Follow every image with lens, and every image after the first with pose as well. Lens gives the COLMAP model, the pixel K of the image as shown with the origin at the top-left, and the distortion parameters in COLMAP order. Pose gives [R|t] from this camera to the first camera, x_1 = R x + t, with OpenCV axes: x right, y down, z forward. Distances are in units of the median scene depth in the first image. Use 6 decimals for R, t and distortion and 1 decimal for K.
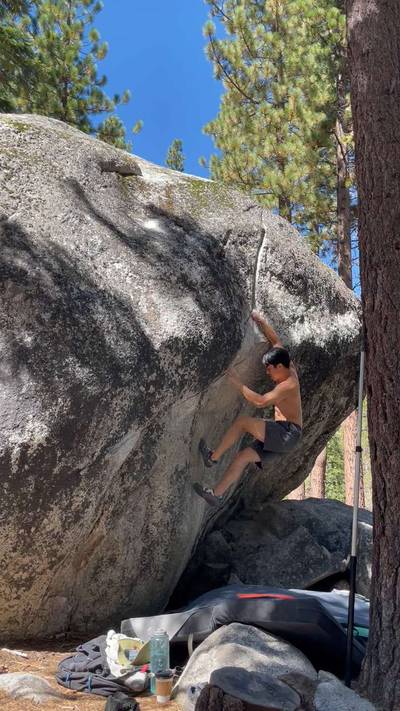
lens RADIAL K [[629.0, 0, 218.3], [0, 629.0, 346.7], [0, 0, 1]] dist [0.080473, -0.092080]
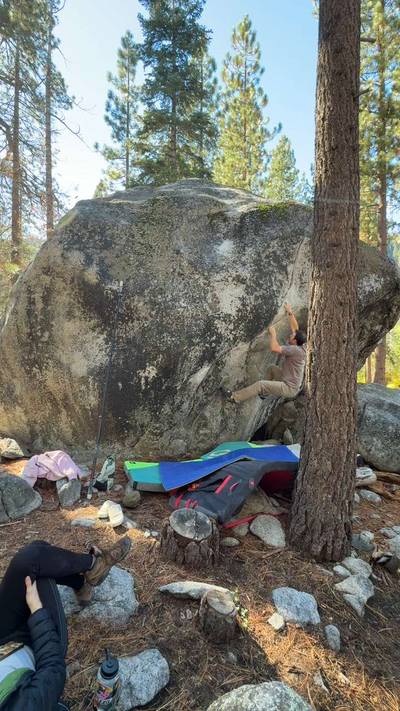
lens RADIAL K [[332.9, 0, 200.4], [0, 332.9, 354.5], [0, 0, 1]] dist [-0.013119, 0.000017]
pose [[0.899636, 0.019497, -0.436206, 0.286140], [0.083993, 0.972618, 0.216702, -0.120467], [0.428487, -0.231591, 0.873364, 0.105331]]
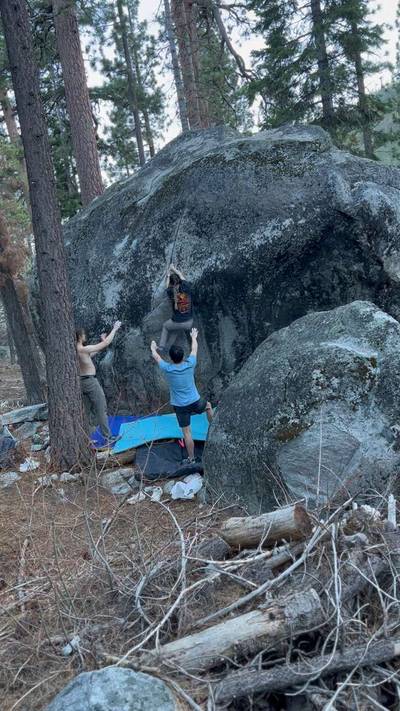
lens RADIAL K [[666.3, 0, 202.8], [0, 666.3, 380.9], [0, 0, 1]] dist [0.045535, 0.000000]
pose [[0.246326, 0.062672, -0.967159, 2.373379], [0.361816, 0.919815, 0.151755, -0.021004], [0.899118, -0.387314, 0.203899, 0.731584]]
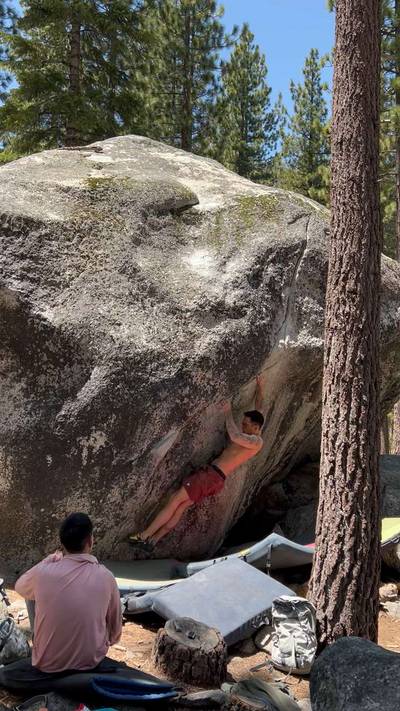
lens RADIAL K [[629.0, 0, 214.1], [0, 629.0, 348.7], [0, 0, 1]] dist [0.080473, -0.092080]
pose [[0.970423, 0.010113, -0.241201, 0.265608], [0.025921, 0.988981, 0.145755, -0.227392], [0.240017, -0.147696, 0.959467, -0.240723]]
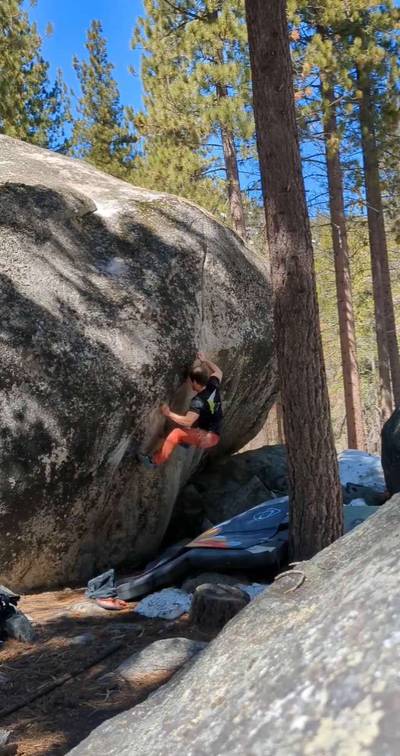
lens RADIAL K [[688.6, 0, 275.1], [0, 688.6, 418.8], [0, 0, 1]] dist [0.032514, -0.018538]
pose [[0.986920, -0.097717, 0.128216, 0.002839], [0.063796, 0.967158, 0.246039, -0.252163], [-0.148048, -0.234641, 0.960742, -0.477797]]
